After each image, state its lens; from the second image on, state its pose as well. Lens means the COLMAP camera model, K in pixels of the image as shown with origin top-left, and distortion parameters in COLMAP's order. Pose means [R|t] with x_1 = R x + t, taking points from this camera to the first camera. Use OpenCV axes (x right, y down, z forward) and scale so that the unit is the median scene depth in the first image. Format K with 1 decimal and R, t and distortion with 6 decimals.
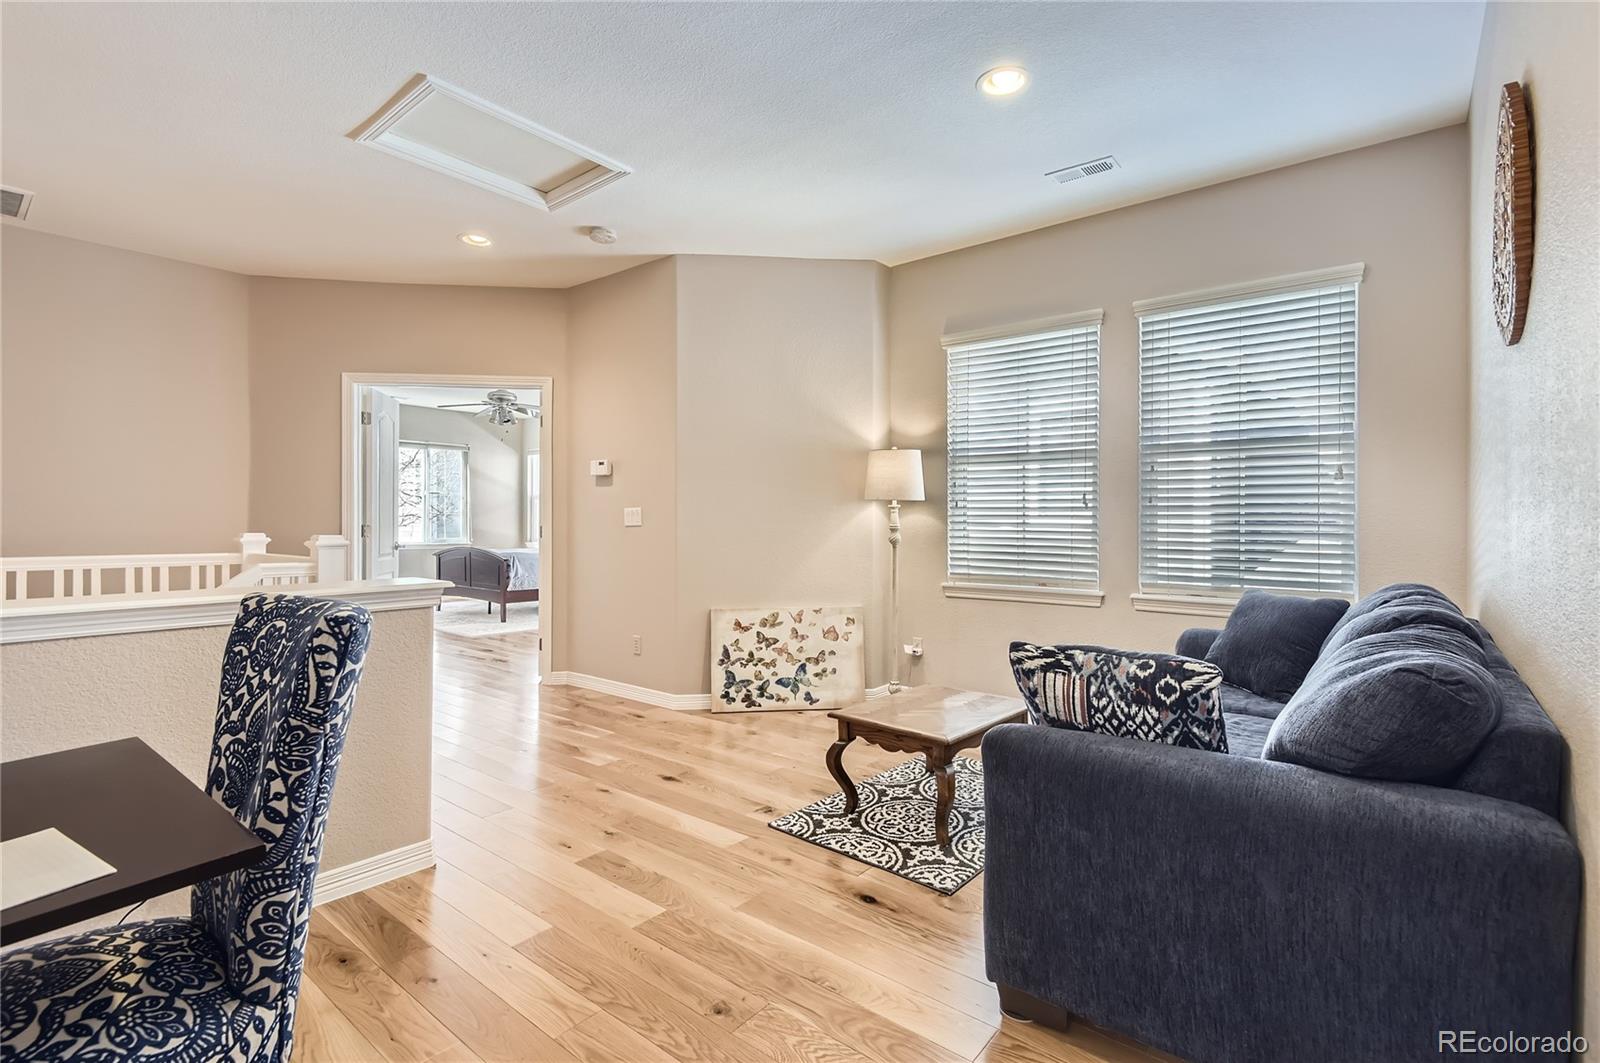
lens RADIAL K [[744.7, 0, 810.8], [0, 744.7, 527.6], [0, 0, 1]] dist [0.003893, -0.002719]
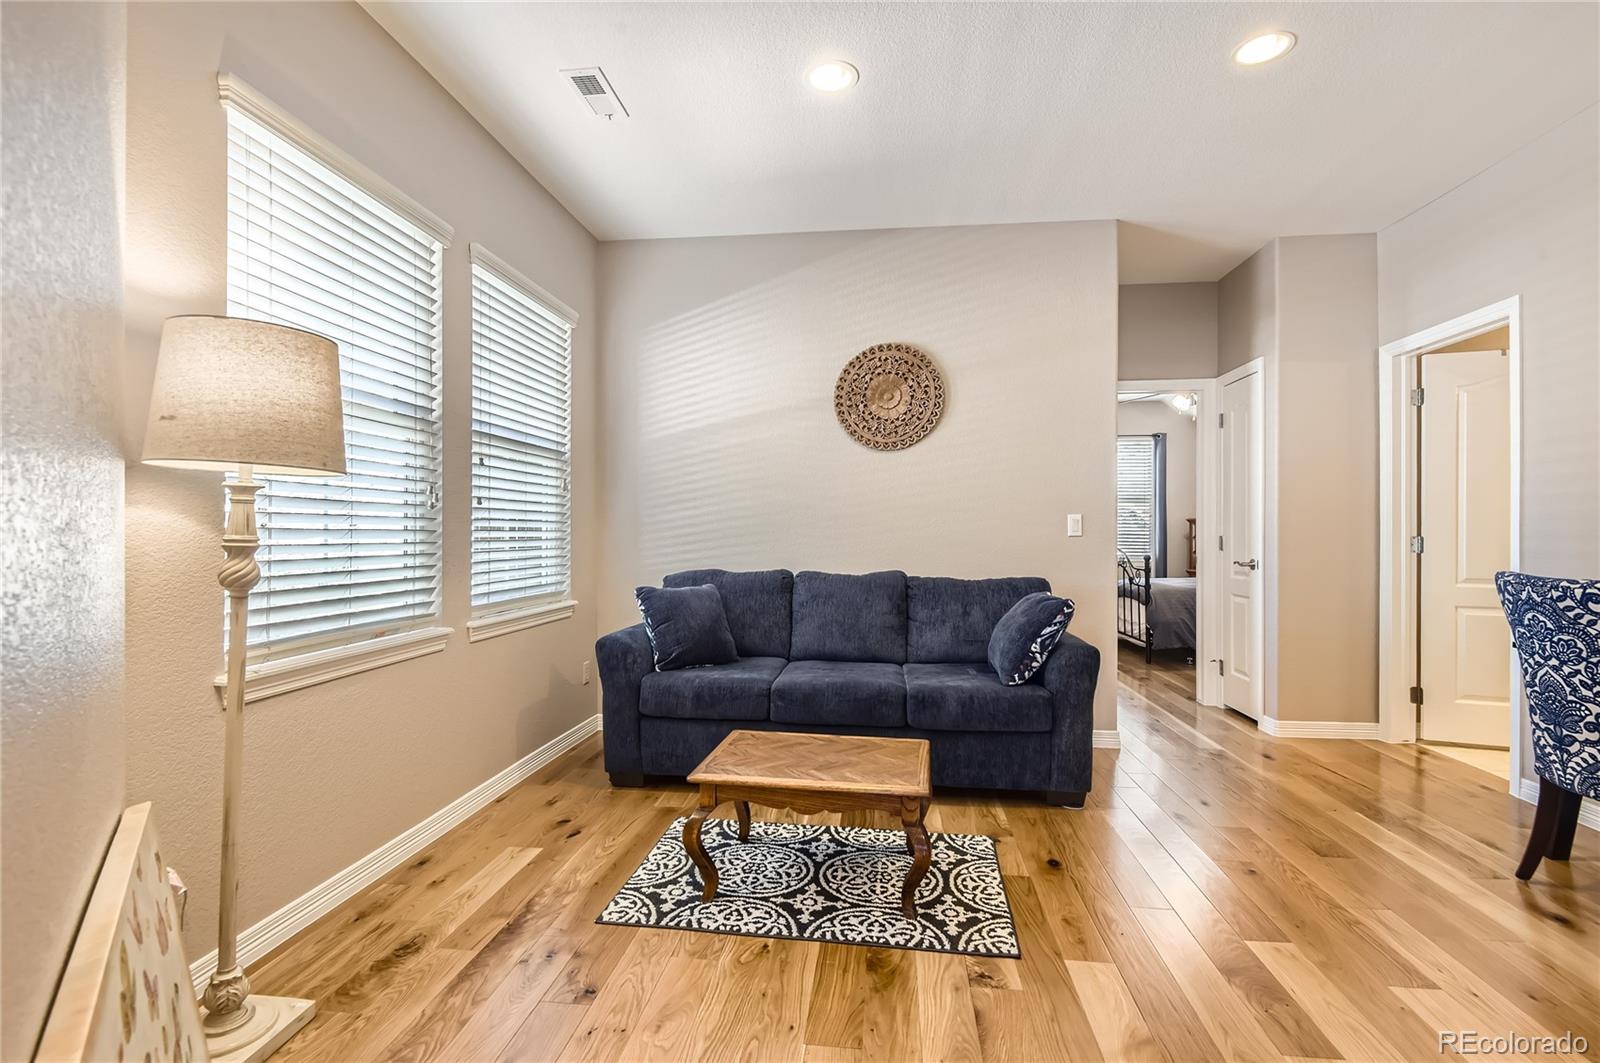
lens RADIAL K [[744.7, 0, 806.0], [0, 744.7, 525.0], [0, 0, 1]] dist [0.003893, -0.002719]
pose [[-0.533235, 0.000740, 0.845967, -0.542157], [0.005613, 0.999981, 0.002664, -0.014095], [-0.845948, 0.006169, -0.533229, 1.528534]]
